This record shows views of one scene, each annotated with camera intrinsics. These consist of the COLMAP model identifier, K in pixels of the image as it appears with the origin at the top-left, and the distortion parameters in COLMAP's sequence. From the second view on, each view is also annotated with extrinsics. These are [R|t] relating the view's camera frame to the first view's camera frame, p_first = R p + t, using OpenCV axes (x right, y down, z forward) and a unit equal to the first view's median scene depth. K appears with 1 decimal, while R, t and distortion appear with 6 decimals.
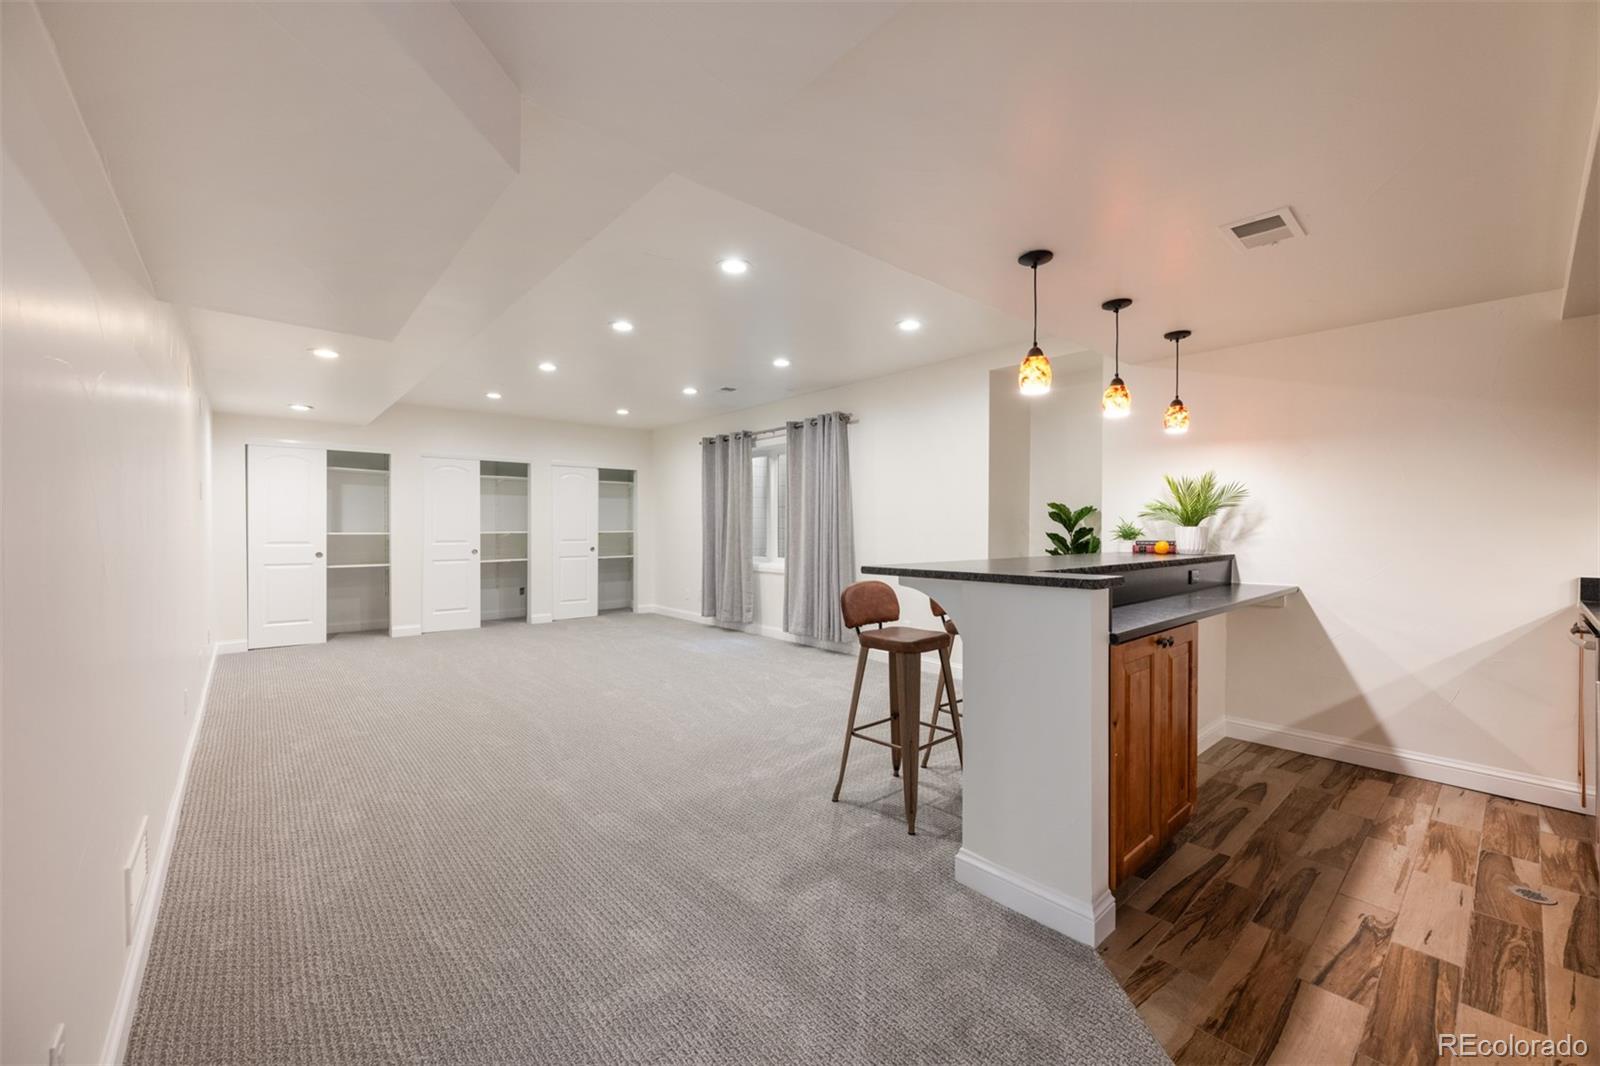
lens RADIAL K [[673.2, 0, 829.6], [0, 673.2, 525.3], [0, 0, 1]] dist [-0.000597, -0.000114]
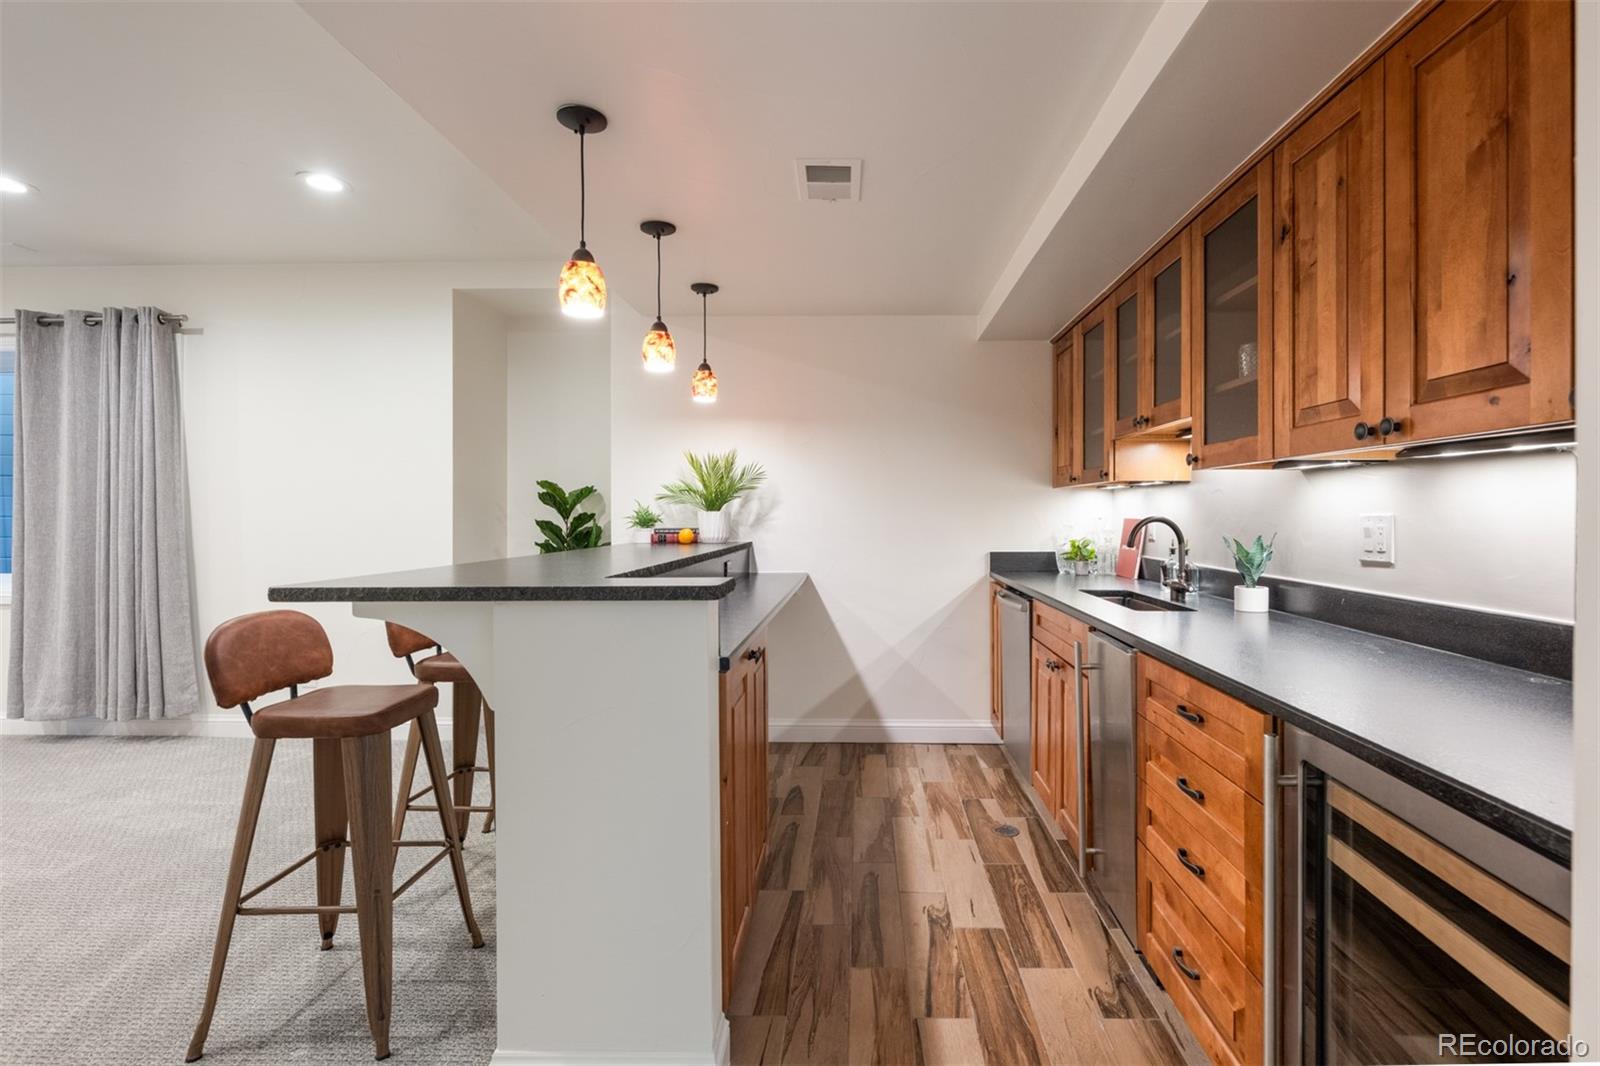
lens RADIAL K [[750.5, 0, 855.2], [0, 750.5, 512.5], [0, 0, 1]] dist [-0.000363, -0.000224]
pose [[0.700288, -0.002848, 0.713855, -0.038316], [0.001912, 0.999996, 0.002114, 0.002096], [-0.713858, -0.000115, 0.700291, 0.222272]]
